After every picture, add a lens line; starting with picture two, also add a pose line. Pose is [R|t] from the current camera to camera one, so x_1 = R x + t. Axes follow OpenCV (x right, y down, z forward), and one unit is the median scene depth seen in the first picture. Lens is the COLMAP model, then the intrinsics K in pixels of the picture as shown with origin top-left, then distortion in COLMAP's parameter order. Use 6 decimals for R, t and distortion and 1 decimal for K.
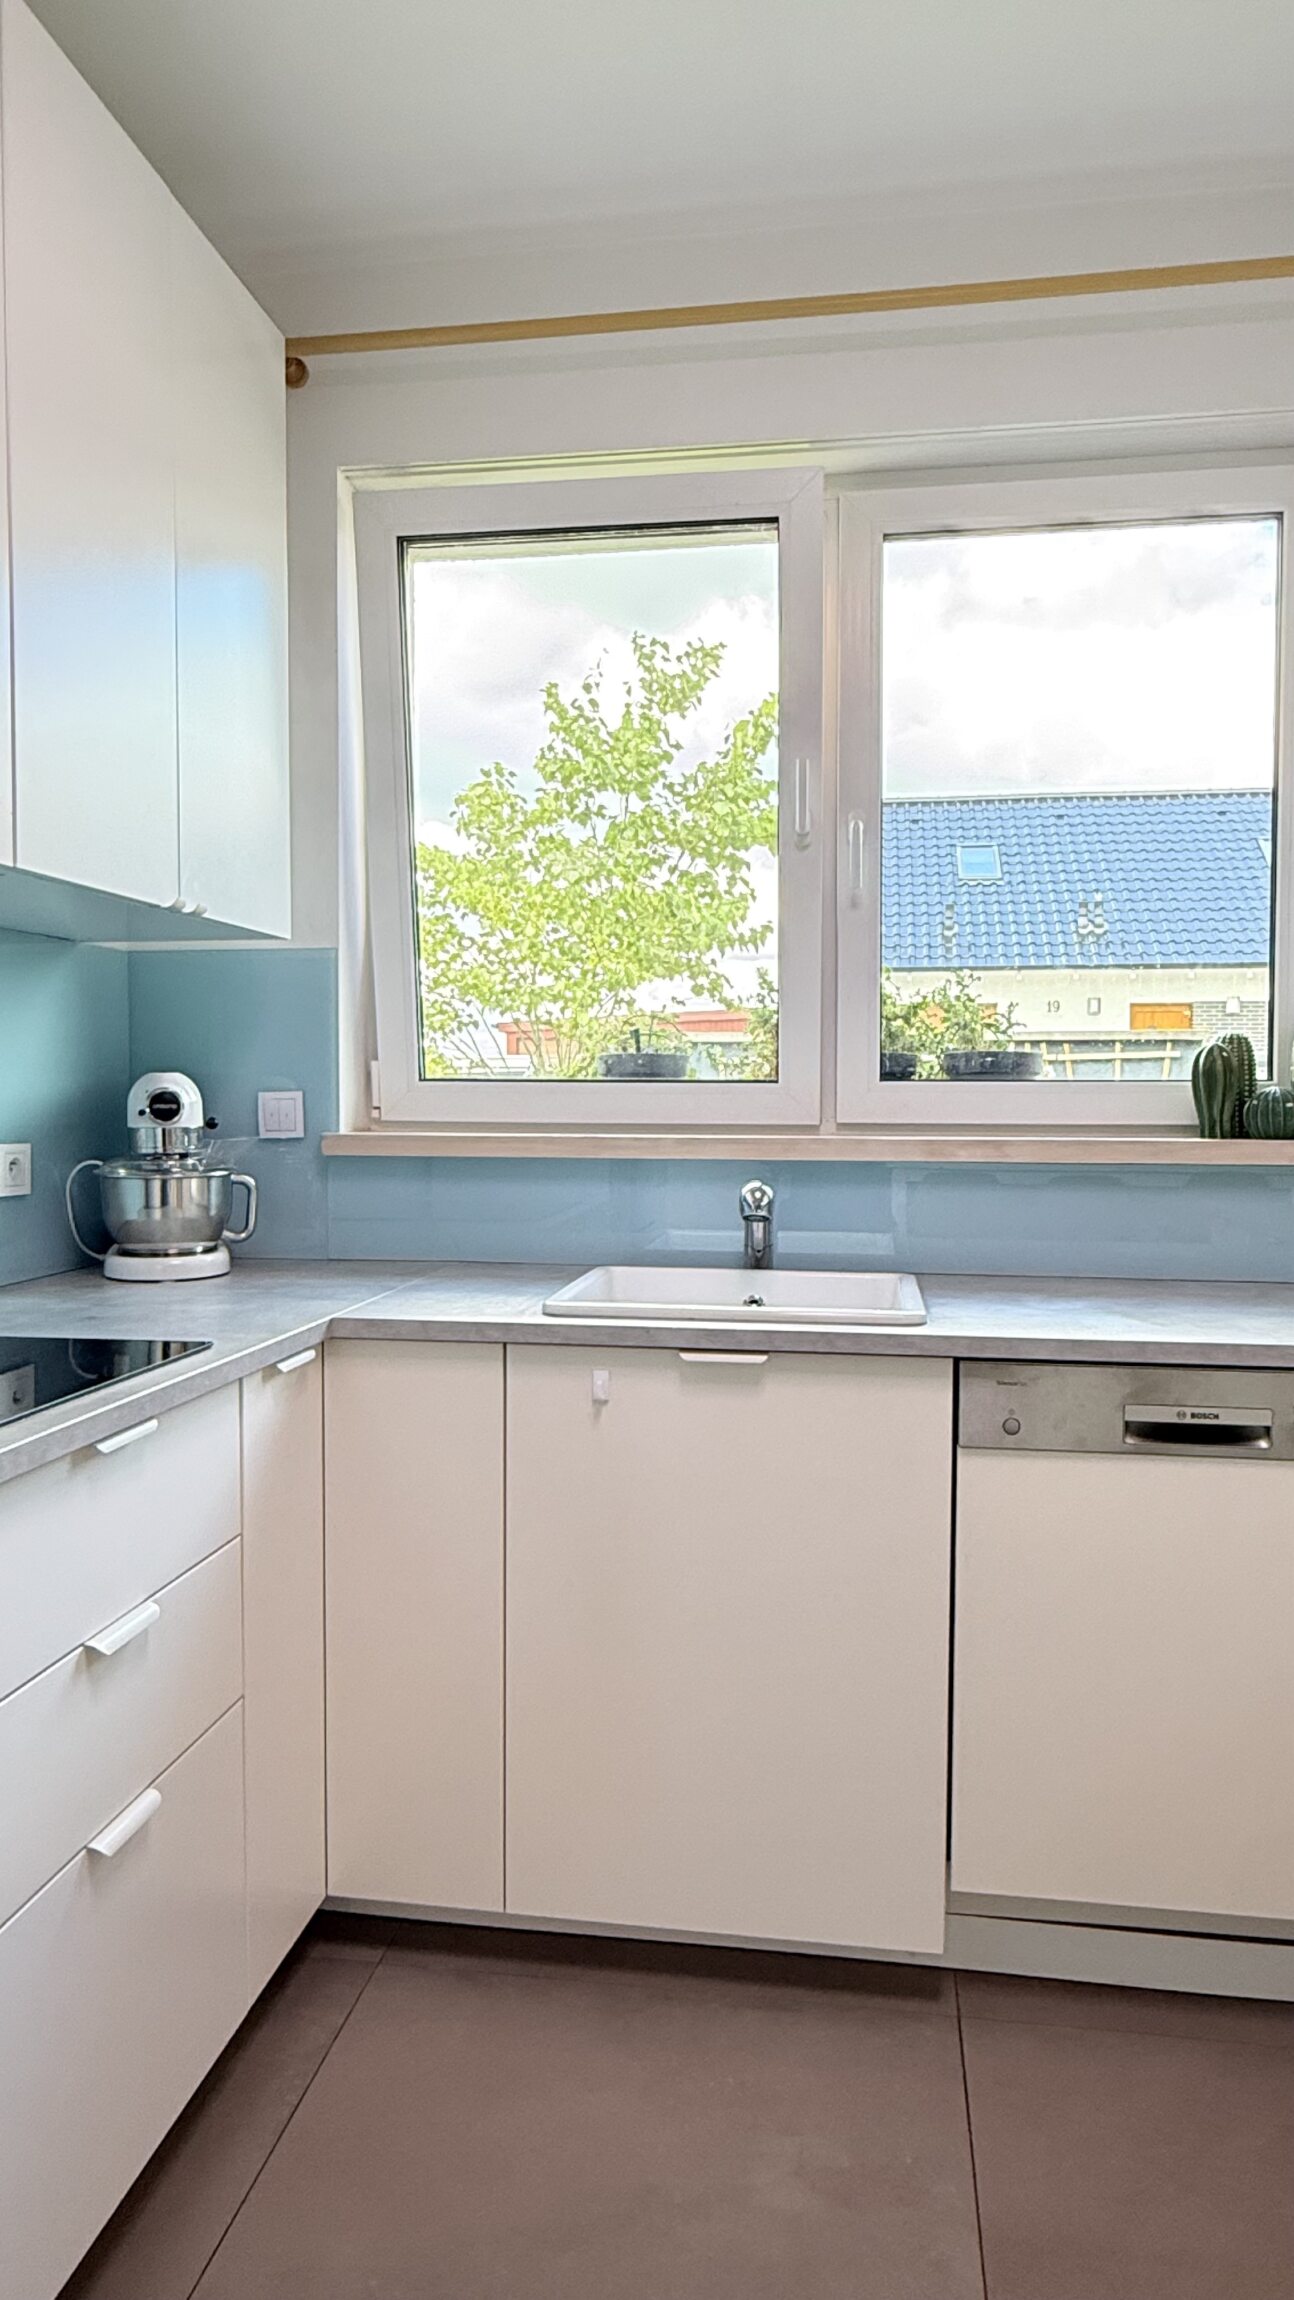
lens RADIAL K [[1432.8, 0, 690.9], [0, 1432.8, 1149.1], [0, 0, 1]] dist [-0.004230, -0.000768]
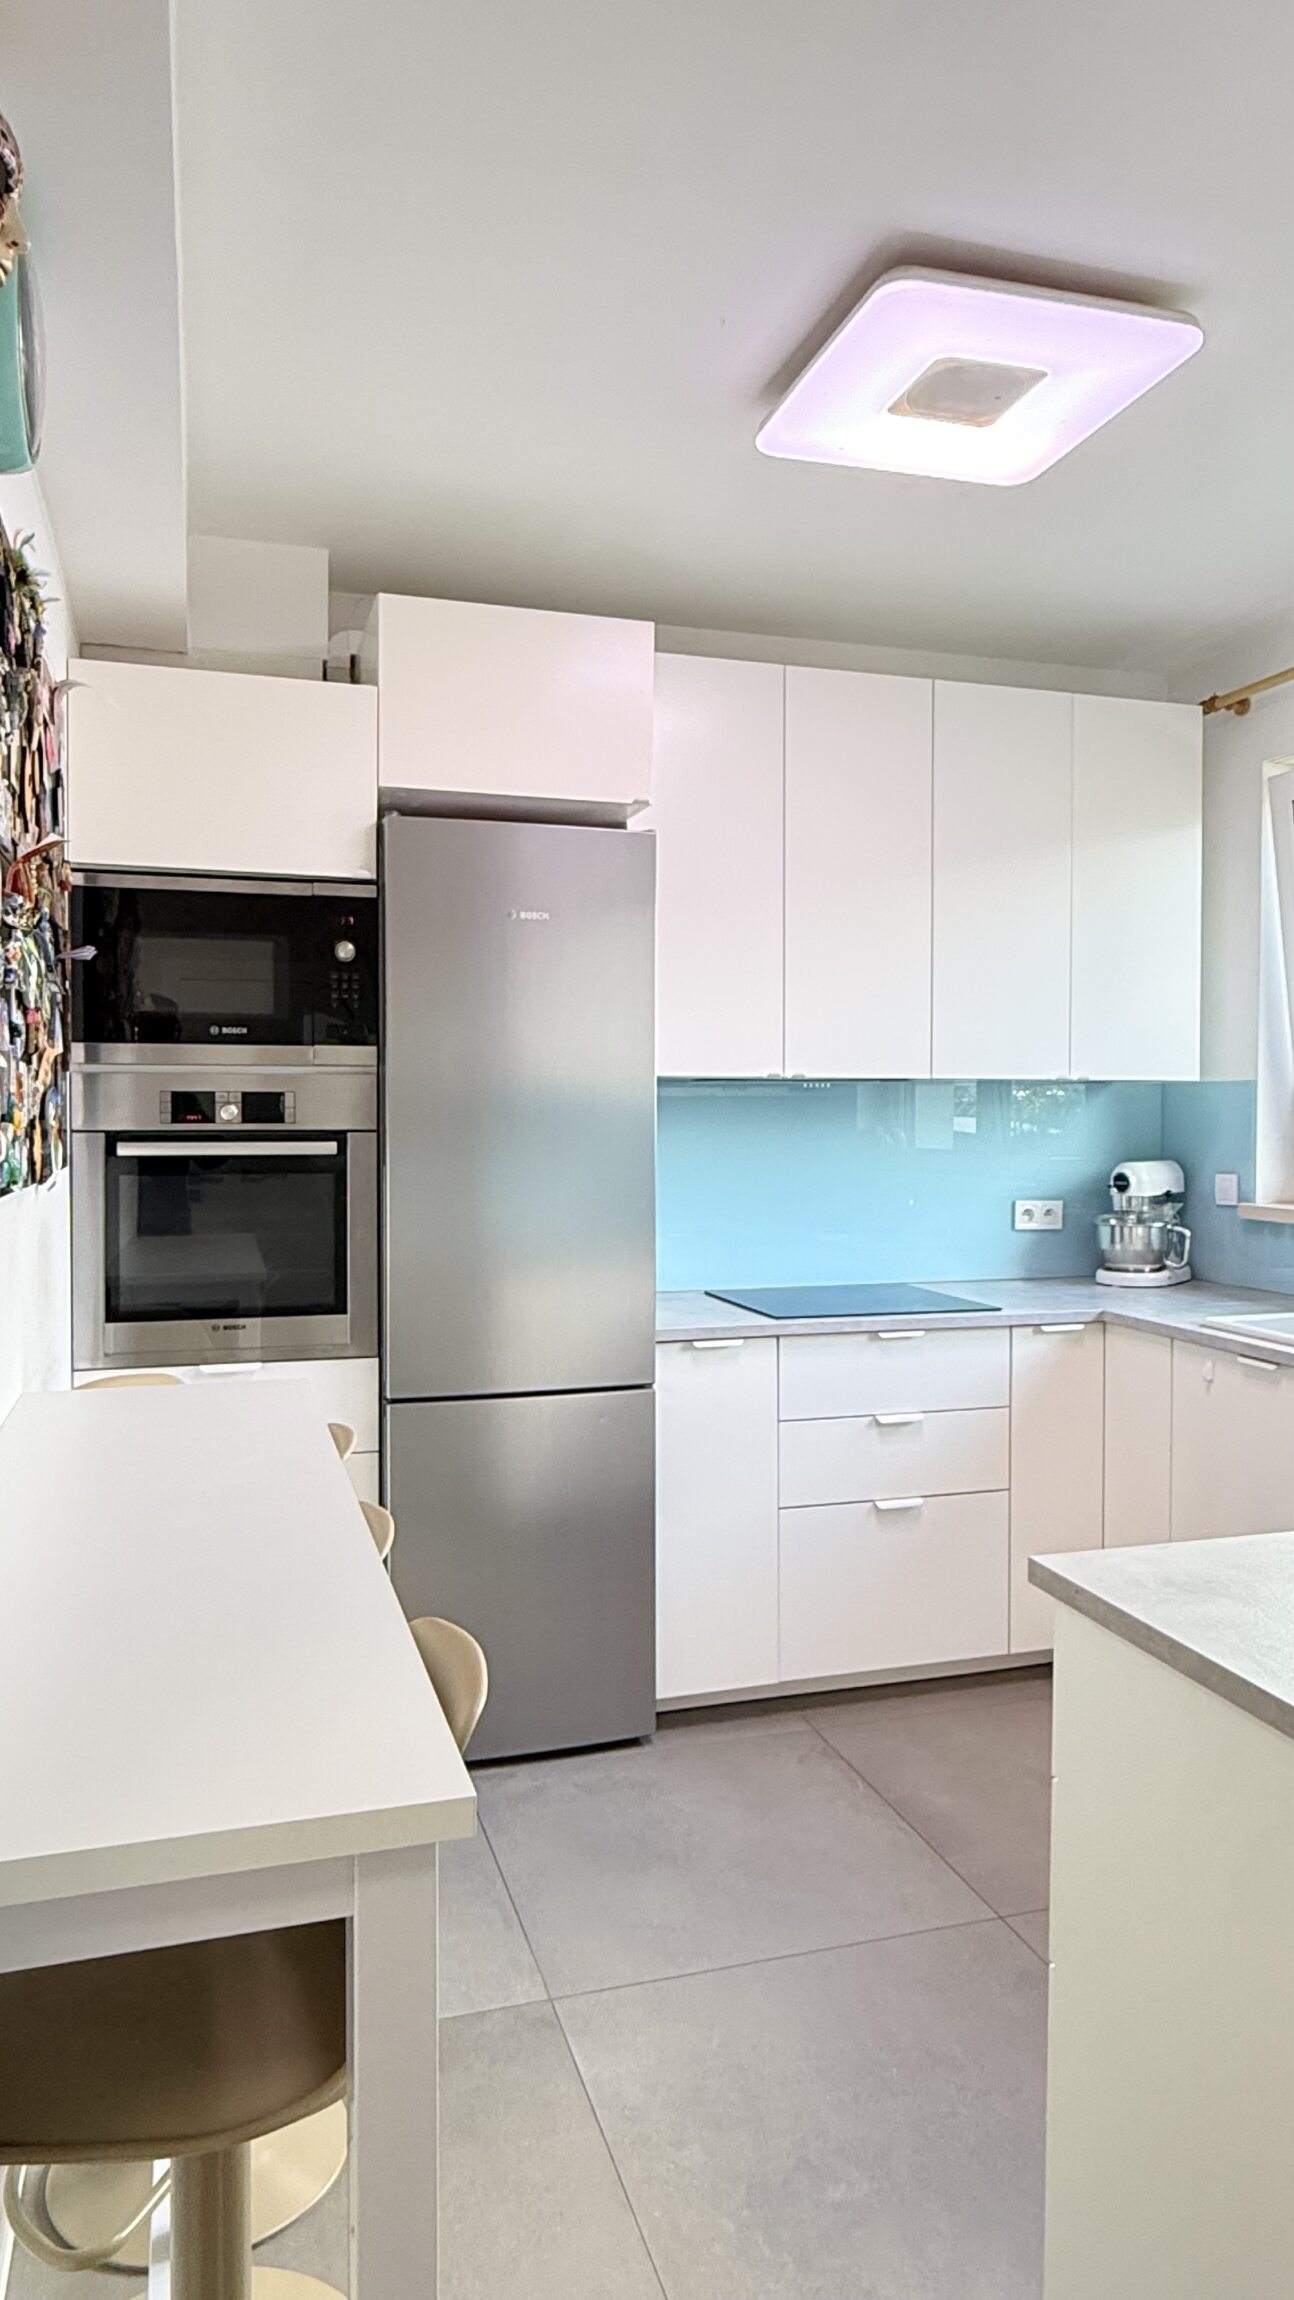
lens RADIAL K [[1471.7, 0, 647.0], [0, 1471.7, 1150.0], [0, 0, 1]] dist [-0.000841, 0.000541]
pose [[0.410432, 0.023646, -0.911584, 0.970634], [-0.041373, 0.999117, 0.007288, -0.057107], [0.910952, 0.034724, 0.411048, -0.227741]]
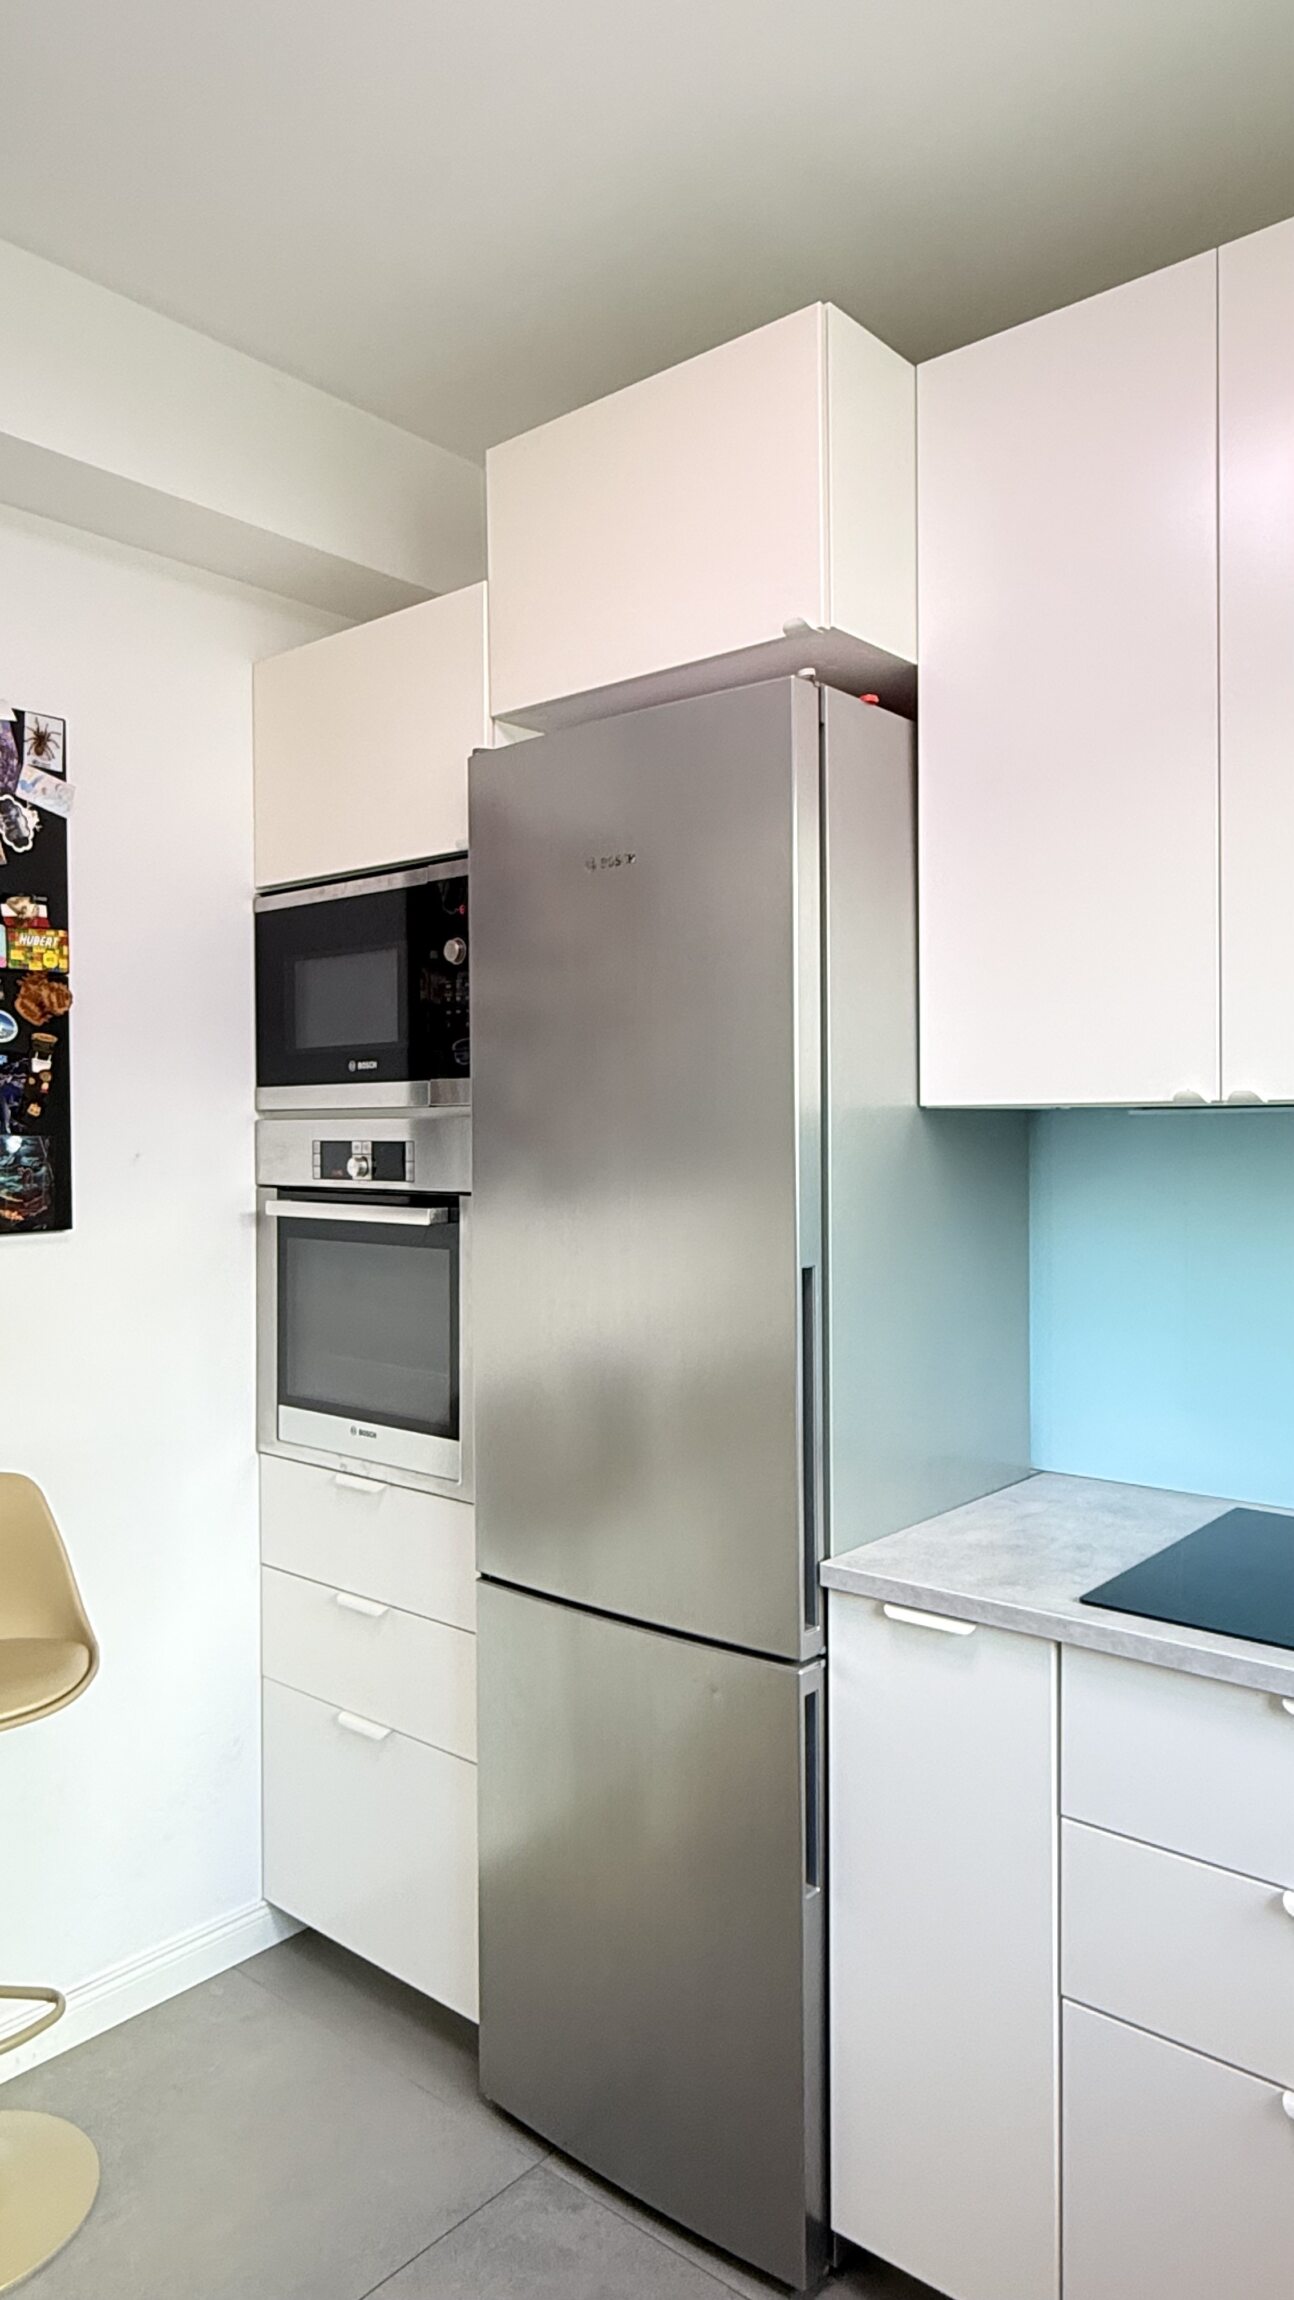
lens RADIAL K [[1471.7, 0, 647.0], [0, 1471.7, 1150.0], [0, 0, 1]] dist [-0.000841, 0.000541]
pose [[-0.564639, 0.007586, -0.825303, 0.409370], [-0.034942, 0.998842, 0.033086, -0.116961], [0.824598, 0.047519, -0.563719, 0.692016]]
